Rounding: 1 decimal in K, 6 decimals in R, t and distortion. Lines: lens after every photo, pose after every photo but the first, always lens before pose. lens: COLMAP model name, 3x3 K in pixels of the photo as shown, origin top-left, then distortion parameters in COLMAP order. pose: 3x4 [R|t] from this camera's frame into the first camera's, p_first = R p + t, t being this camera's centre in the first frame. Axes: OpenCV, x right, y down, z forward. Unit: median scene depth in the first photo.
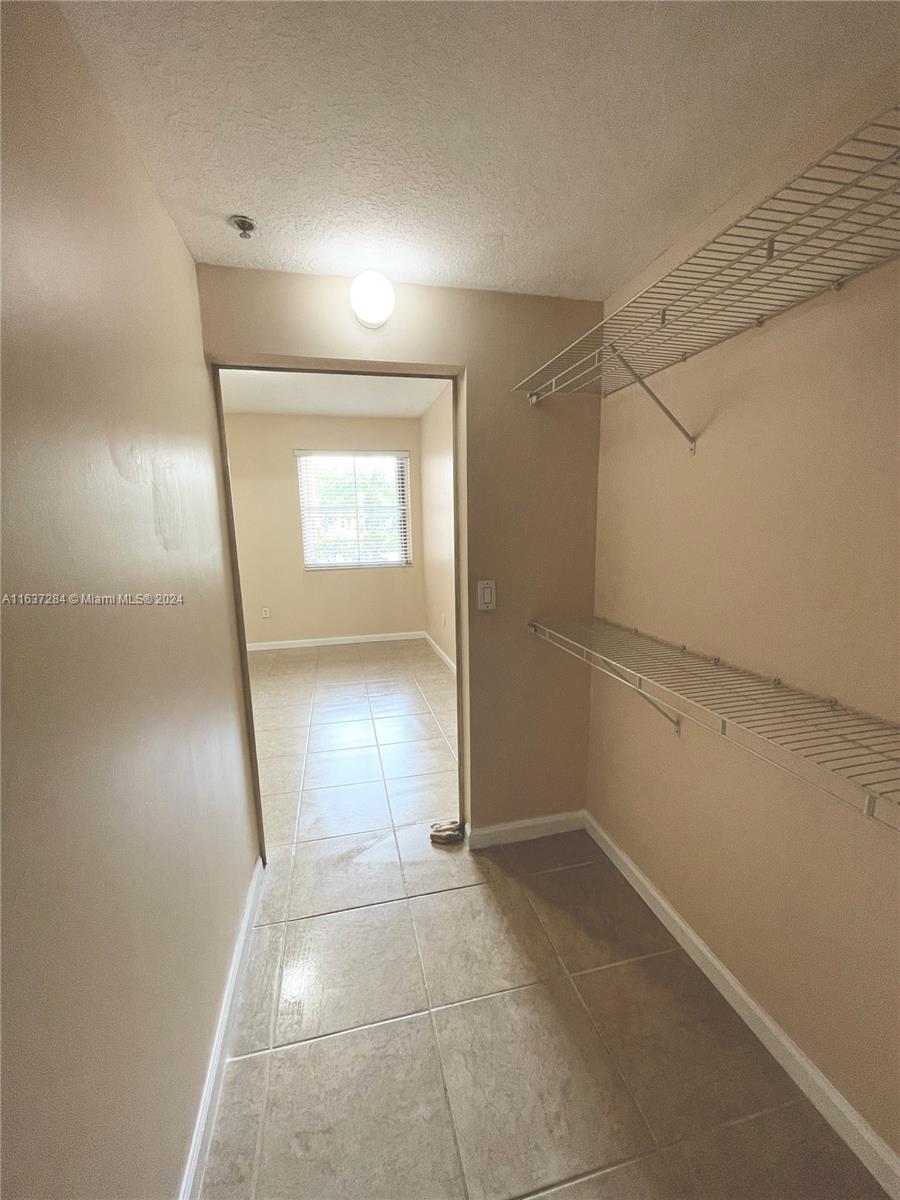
lens RADIAL K [[481.9, 0, 451.6], [0, 481.9, 603.3], [0, 0, 1]] dist [-0.000201, -0.000744]
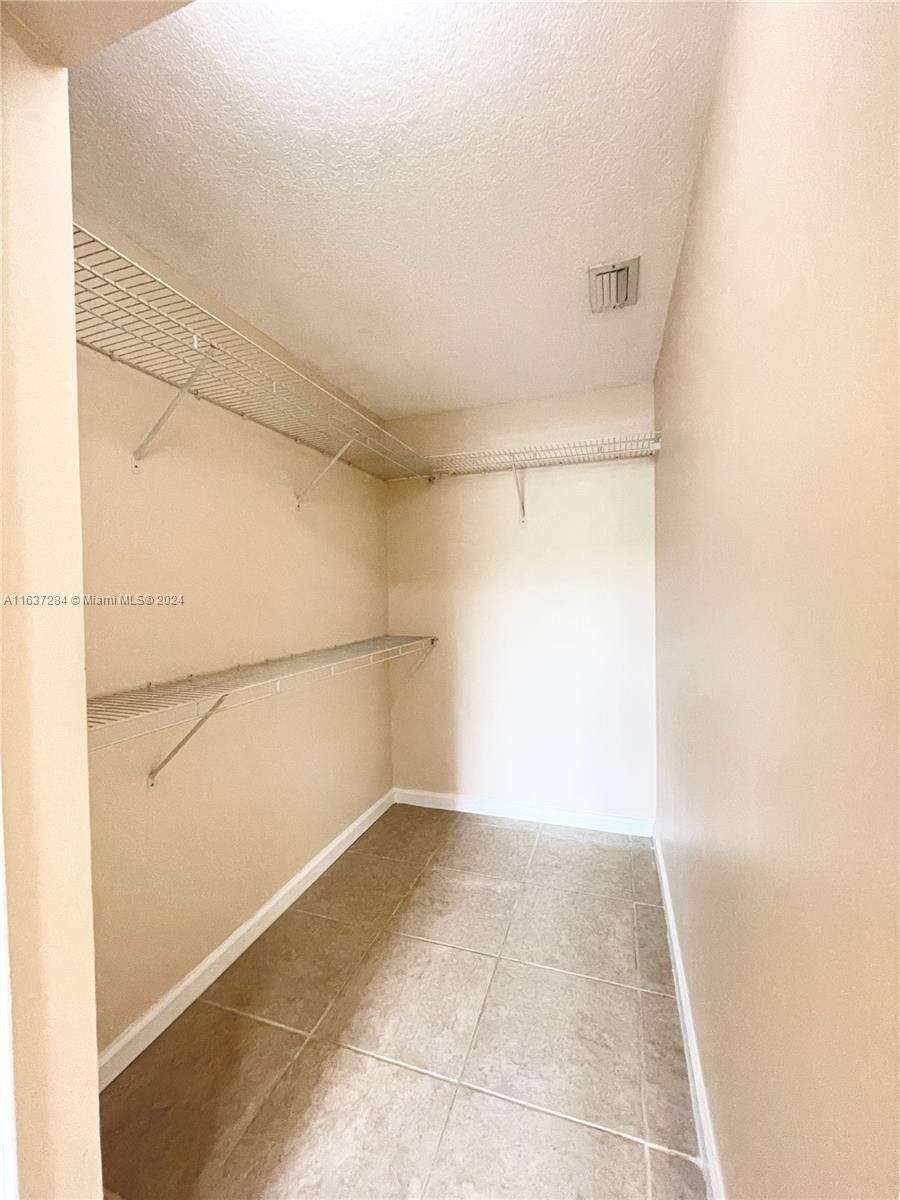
lens RADIAL K [[481.9, 0, 451.6], [0, 481.9, 603.3], [0, 0, 1]] dist [-0.000201, -0.000744]
pose [[-0.845256, 0.018244, 0.534050, -0.501371], [0.117087, 0.981453, 0.151789, -0.133664], [-0.521376, 0.190831, -0.831715, 1.530061]]
